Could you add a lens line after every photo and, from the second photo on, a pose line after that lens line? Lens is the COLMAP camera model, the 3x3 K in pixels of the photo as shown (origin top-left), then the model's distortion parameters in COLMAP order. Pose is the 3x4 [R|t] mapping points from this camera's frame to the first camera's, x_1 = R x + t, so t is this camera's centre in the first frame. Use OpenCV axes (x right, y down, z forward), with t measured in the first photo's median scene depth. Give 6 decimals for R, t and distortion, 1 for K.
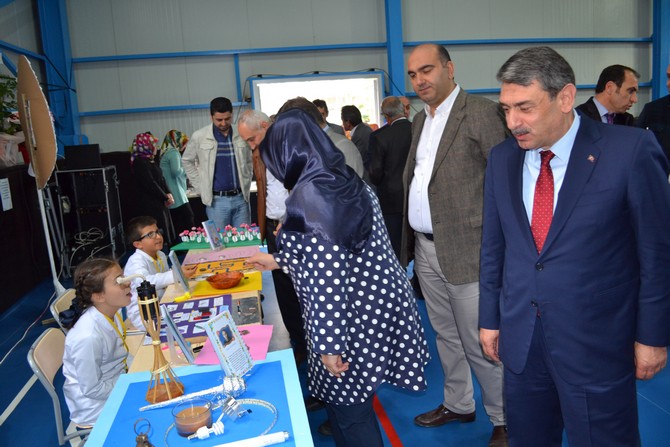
lens RADIAL K [[619.4, 0, 335.0], [0, 619.4, 223.5], [0, 0, 1]] dist [-0.072668, 0.006847]
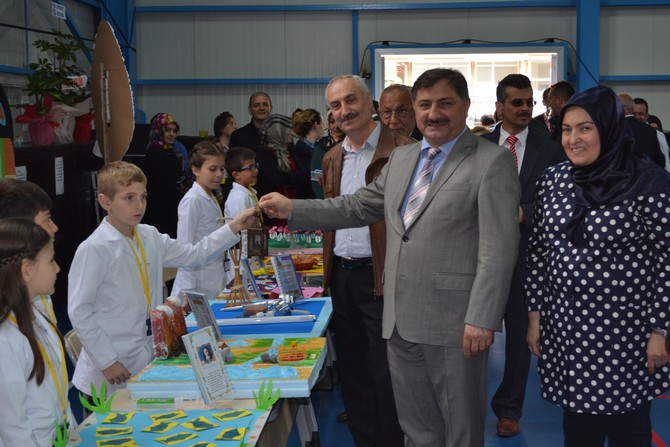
lens RADIAL K [[1012.9, 0, 335.0], [0, 1012.9, 223.5], [0, 0, 1]] dist [0.026582, -0.083249]
pose [[0.982002, 0.073967, -0.173781, 0.039938], [-0.082146, 0.995804, -0.040341, 0.020890], [0.170068, 0.053890, 0.983958, -0.154168]]
